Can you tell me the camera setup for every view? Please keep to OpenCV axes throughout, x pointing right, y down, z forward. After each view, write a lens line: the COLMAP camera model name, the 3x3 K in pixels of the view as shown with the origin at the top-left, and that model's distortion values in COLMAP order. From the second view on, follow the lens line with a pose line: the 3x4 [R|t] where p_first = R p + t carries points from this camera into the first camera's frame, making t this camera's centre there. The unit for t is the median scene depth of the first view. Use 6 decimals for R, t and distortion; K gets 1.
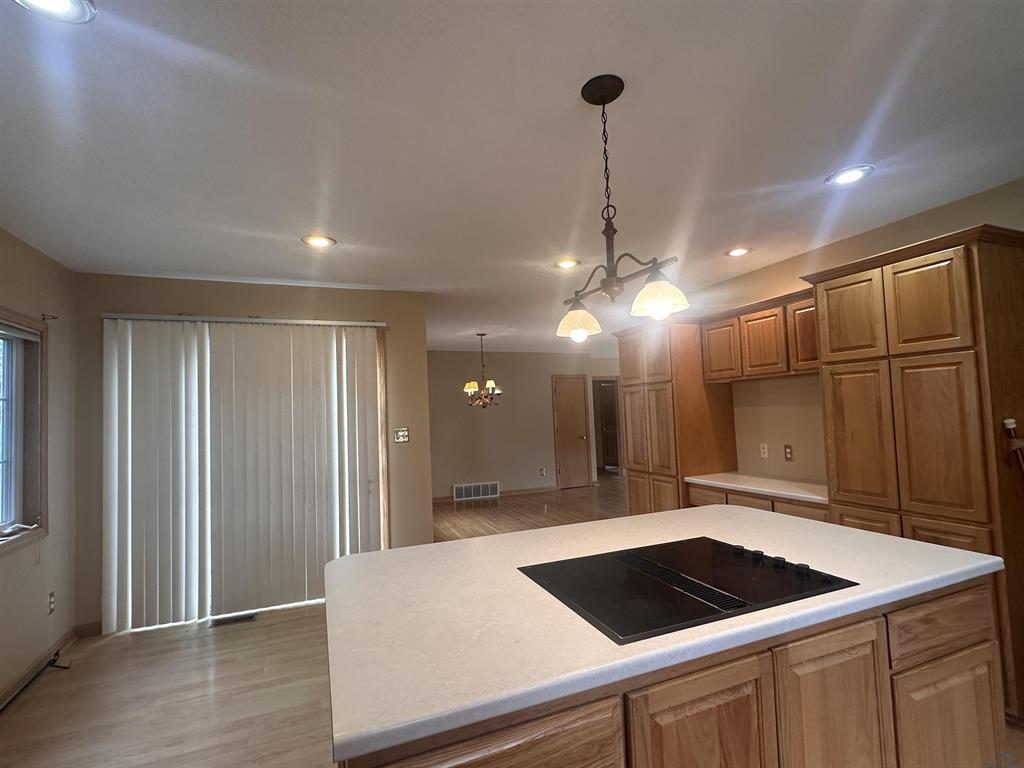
lens RADIAL K [[484.8, 0, 509.0], [0, 484.8, 387.6], [0, 0, 1]] dist [-0.004104, -0.000090]
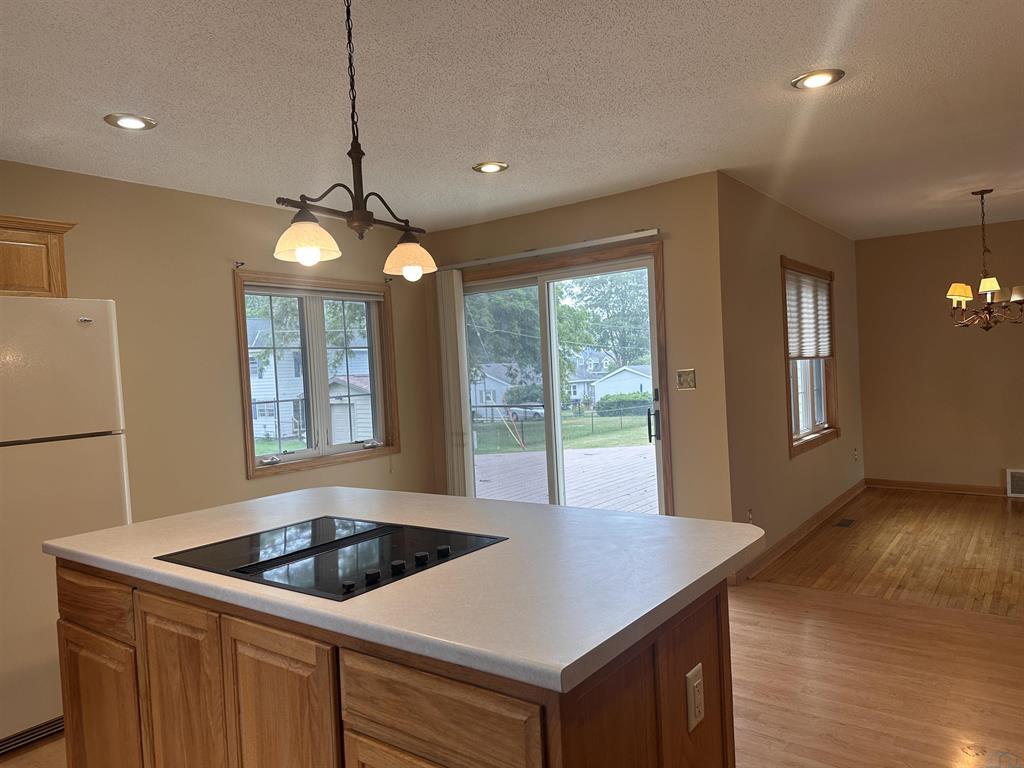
lens RADIAL K [[717.6, 0, 512.0], [0, 717.6, 385.3], [0, 0, 1]] dist [0.003160, -0.006619]
pose [[0.525490, 0.030592, -0.850249, 0.282061], [0.072654, 0.994089, 0.080670, 0.000277], [0.847692, -0.104166, 0.520162, 0.106244]]
